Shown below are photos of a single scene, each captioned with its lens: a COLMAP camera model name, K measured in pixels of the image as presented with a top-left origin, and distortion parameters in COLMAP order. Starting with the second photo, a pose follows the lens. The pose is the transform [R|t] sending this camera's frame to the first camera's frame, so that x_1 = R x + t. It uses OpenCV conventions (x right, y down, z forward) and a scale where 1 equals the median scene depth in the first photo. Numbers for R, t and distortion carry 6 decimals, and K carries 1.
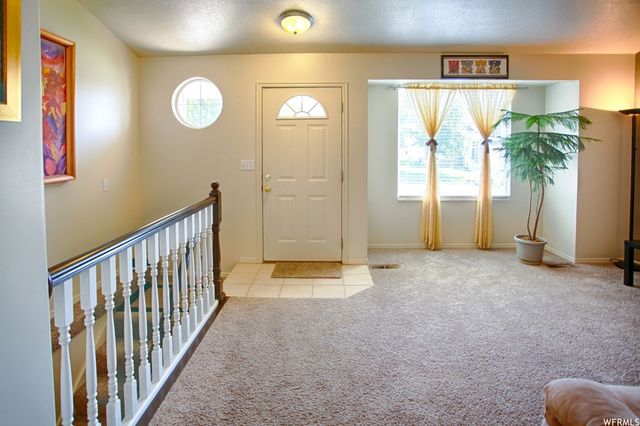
lens RADIAL K [[349.2, 0, 320.2], [0, 349.2, 173.7], [0, 0, 1]] dist [-0.075331, 0.042221]
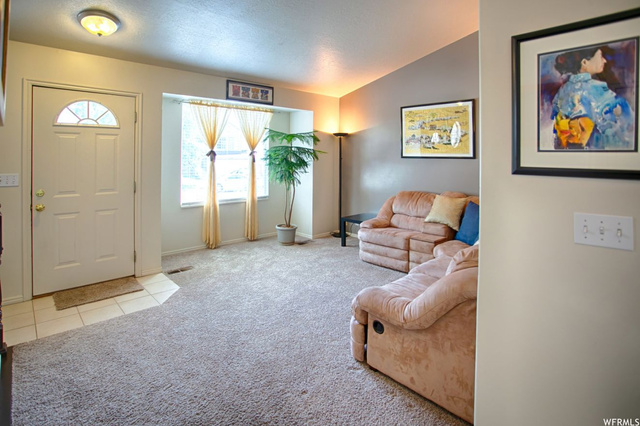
lens RADIAL K [[329.7, 0, 321.9], [0, 329.7, 184.8], [0, 0, 1]] dist [-0.002371, -0.000004]
pose [[0.721745, -0.055102, 0.689962, -0.185022], [0.050219, 0.998368, 0.027200, 0.001312], [-0.690334, 0.015017, 0.723335, -0.033433]]
